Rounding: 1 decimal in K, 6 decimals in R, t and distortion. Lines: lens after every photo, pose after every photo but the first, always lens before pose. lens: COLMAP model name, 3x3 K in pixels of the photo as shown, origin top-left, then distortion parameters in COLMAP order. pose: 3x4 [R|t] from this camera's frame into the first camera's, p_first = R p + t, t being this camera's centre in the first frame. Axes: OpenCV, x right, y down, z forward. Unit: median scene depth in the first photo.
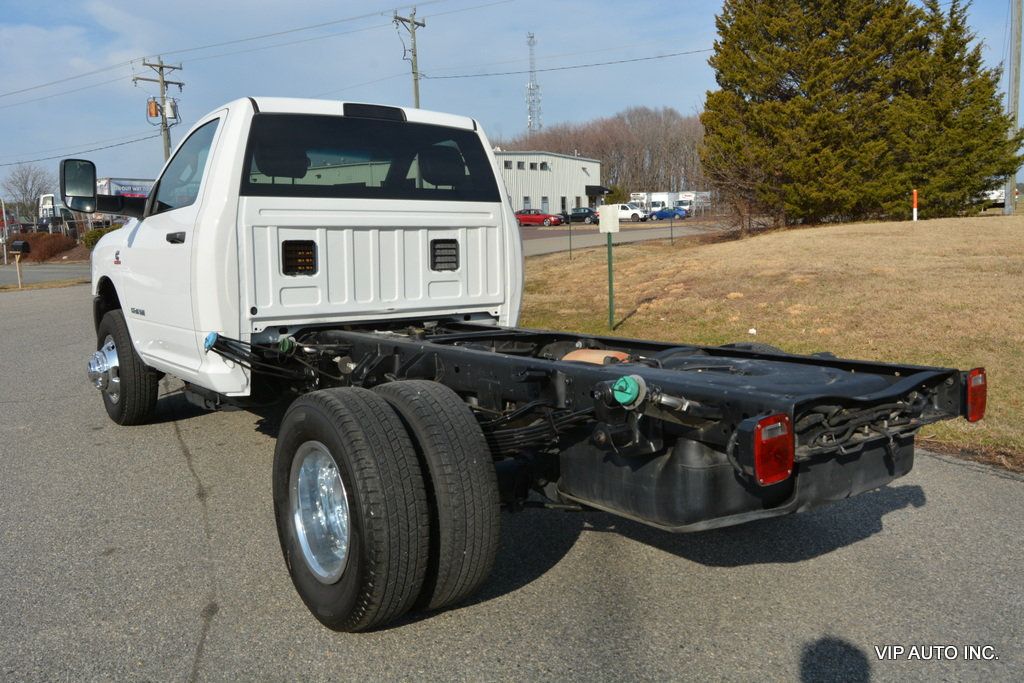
lens RADIAL K [[862.3, 0, 479.4], [0, 862.3, 338.2], [0, 0, 1]] dist [-0.024963, 0.011292]
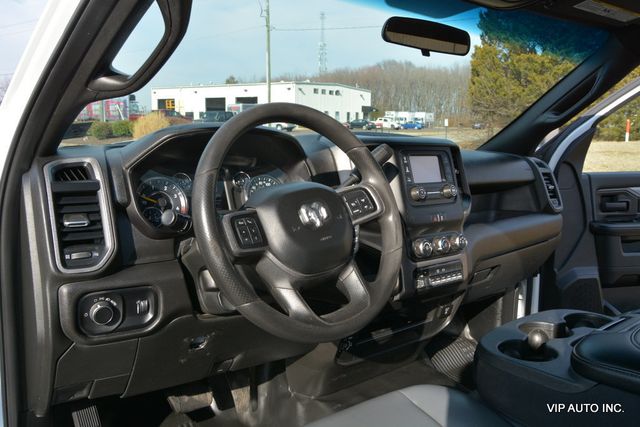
lens RADIAL K [[500.9, 0, 320.0], [0, 500.9, 213.5], [0, 0, 1]] dist [0.001293, 0.004015]
pose [[0.997038, 0.027861, 0.071686, -0.306705], [-0.030773, 0.998732, 0.039841, -0.155070], [-0.070485, -0.041929, 0.996631, 0.875888]]
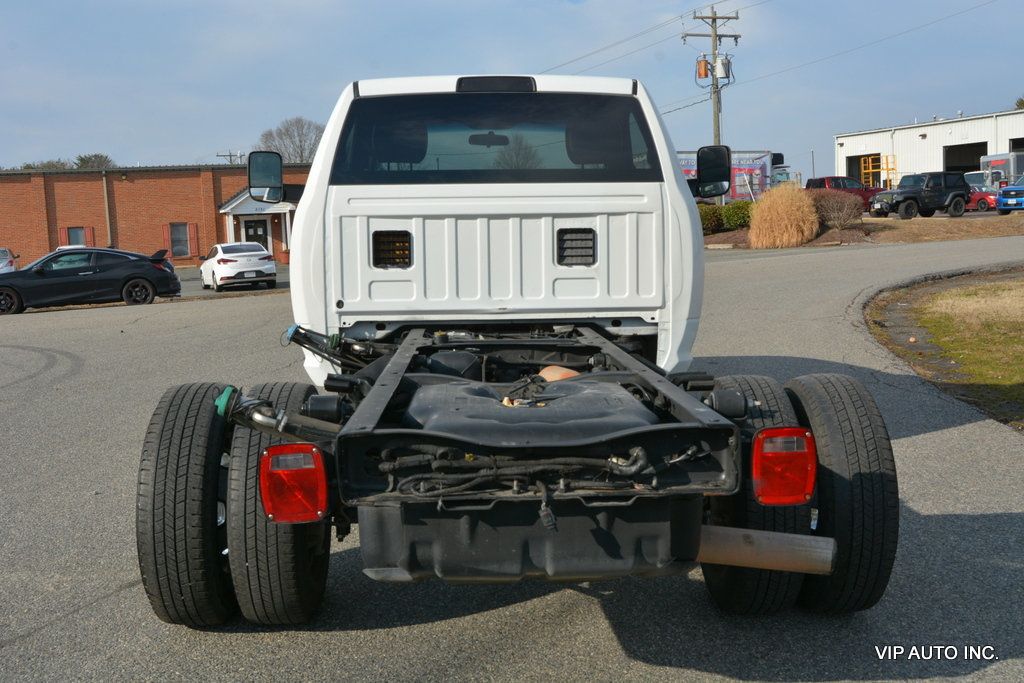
lens RADIAL K [[1052.6, 0, 486.4], [0, 1052.6, 346.2], [0, 0, 1]] dist [-0.003802, -0.009296]
pose [[0.827970, 0.060048, -0.557548, 0.450719], [-0.057079, 0.998111, 0.022733, -0.017850], [0.557860, 0.013002, 0.829833, 0.097405]]
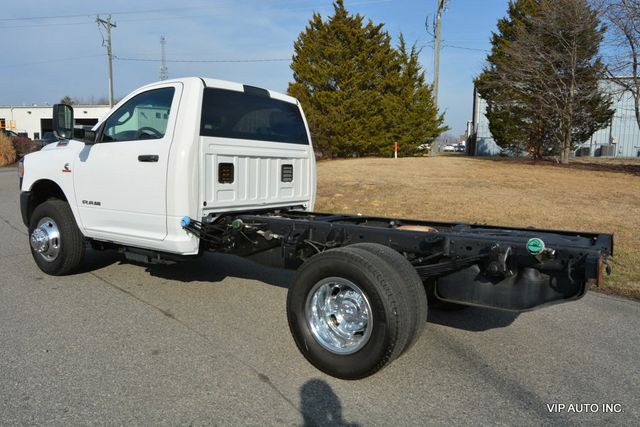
lens RADIAL K [[494.4, 0, 301.1], [0, 494.4, 211.9], [0, 0, 1]] dist [-0.009649, -0.001220]
pose [[0.943118, 0.003172, 0.332443, -0.344201], [0.000470, 0.999941, -0.010875, -0.004427], [-0.332457, 0.010413, 0.943061, 0.018326]]
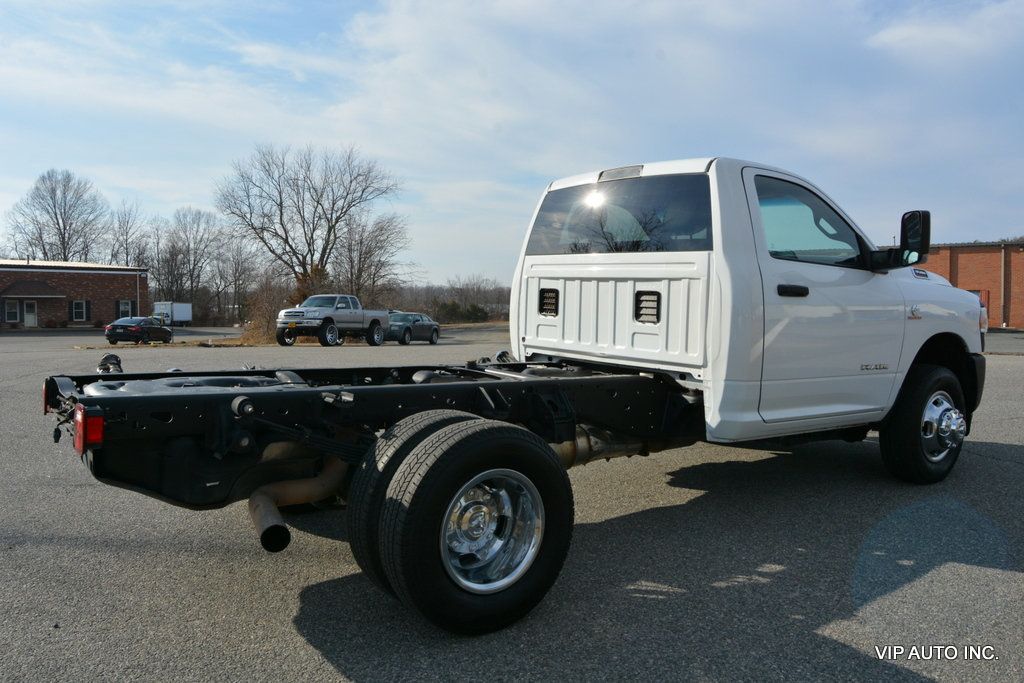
lens RADIAL K [[801.5, 0, 512.0], [0, 801.5, 341.5], [0, 0, 1]] dist [0.001293, 0.004015]
pose [[0.019908, 0.078279, -0.996733, 0.843005], [-0.134504, 0.988077, 0.074913, -0.102114], [0.990713, 0.132573, 0.030200, 0.798820]]
